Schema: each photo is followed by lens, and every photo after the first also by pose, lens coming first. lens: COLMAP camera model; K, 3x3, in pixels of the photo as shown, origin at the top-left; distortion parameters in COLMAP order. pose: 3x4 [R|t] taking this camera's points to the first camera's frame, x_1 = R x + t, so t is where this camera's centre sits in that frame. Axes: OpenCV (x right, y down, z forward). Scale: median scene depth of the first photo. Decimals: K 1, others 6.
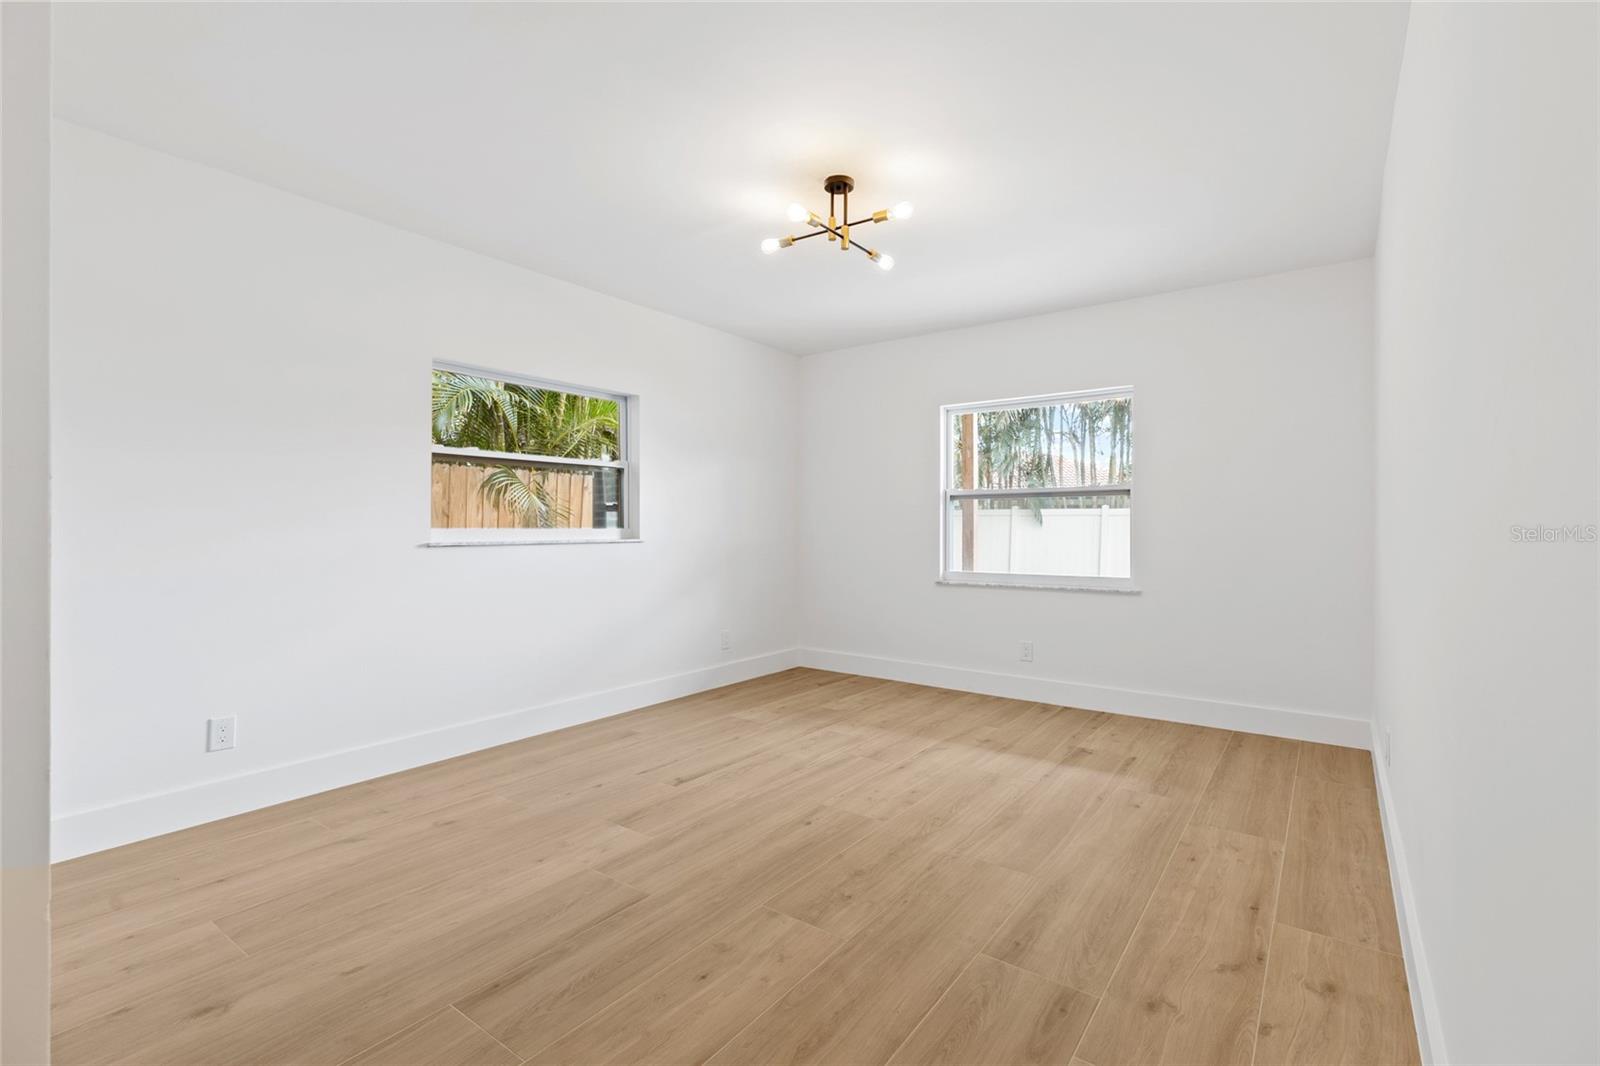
lens RADIAL K [[717.0, 0, 800.0], [0, 717.0, 530.1], [0, 0, 1]] dist [-0.001194, 0.000353]
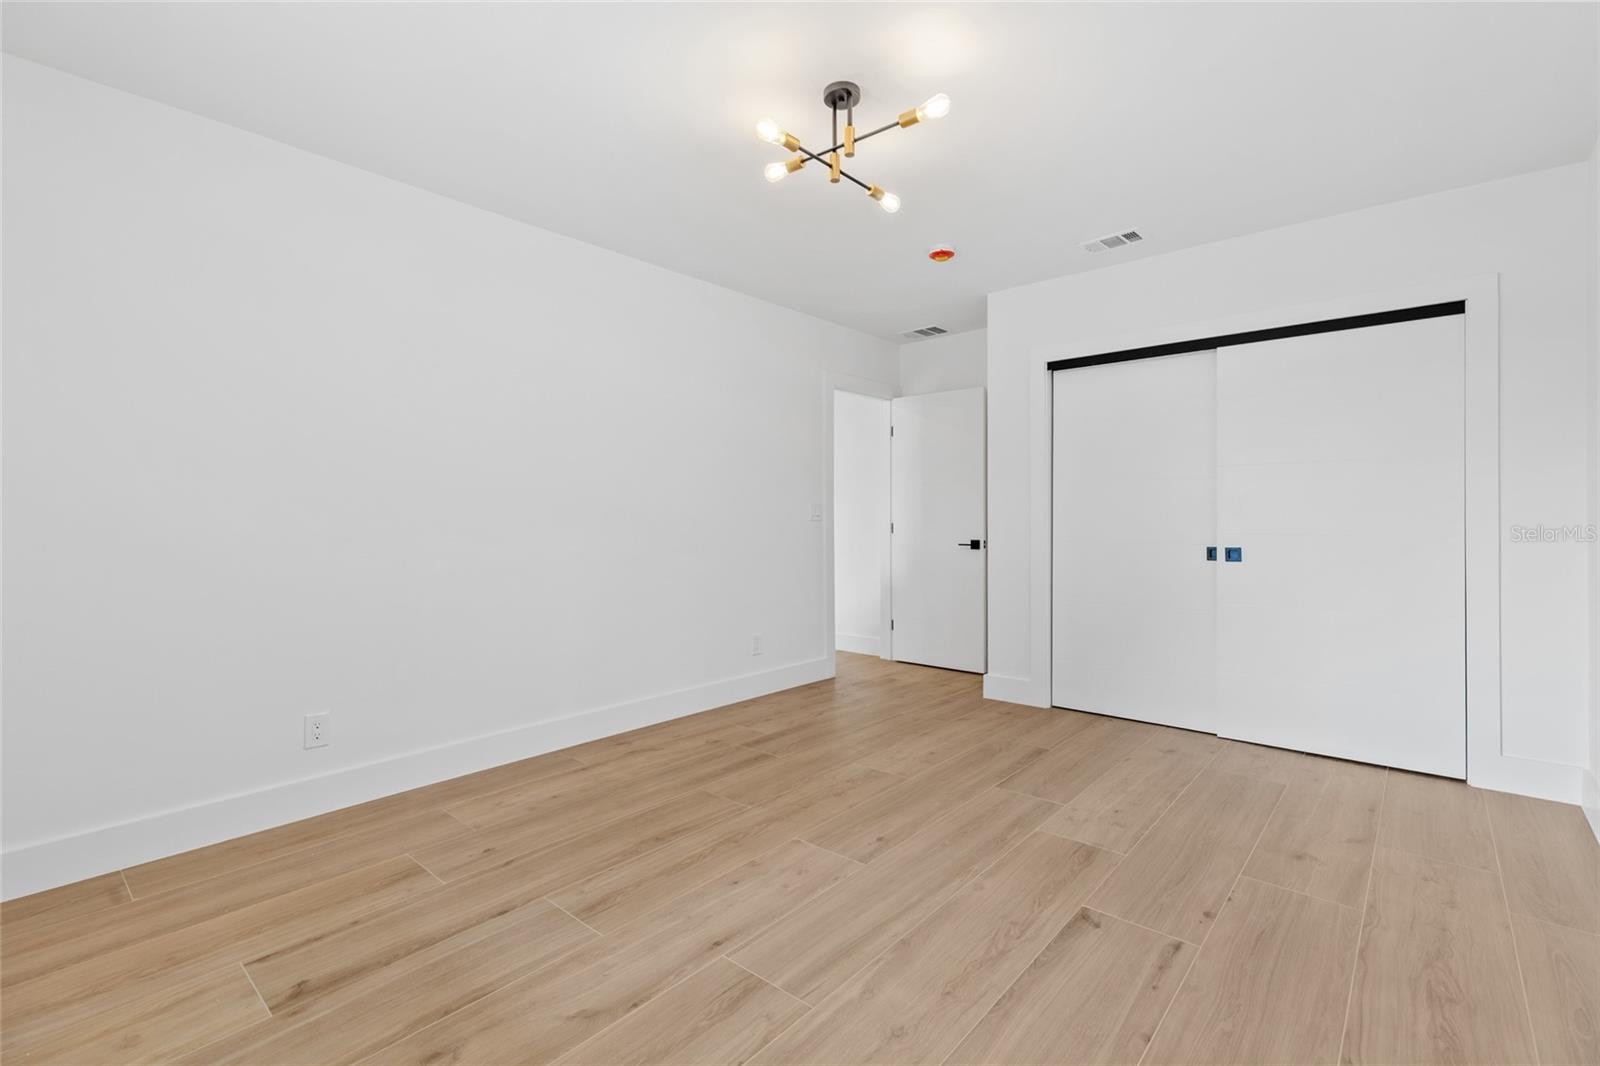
lens RADIAL K [[717.0, 0, 800.2], [0, 717.0, 526.5], [0, 0, 1]] dist [-0.001194, 0.000353]
pose [[-0.996555, 0.003335, 0.082871, 0.035926], [0.004274, 0.999929, 0.011166, -0.002412], [-0.082828, 0.011482, -0.996498, 1.905121]]
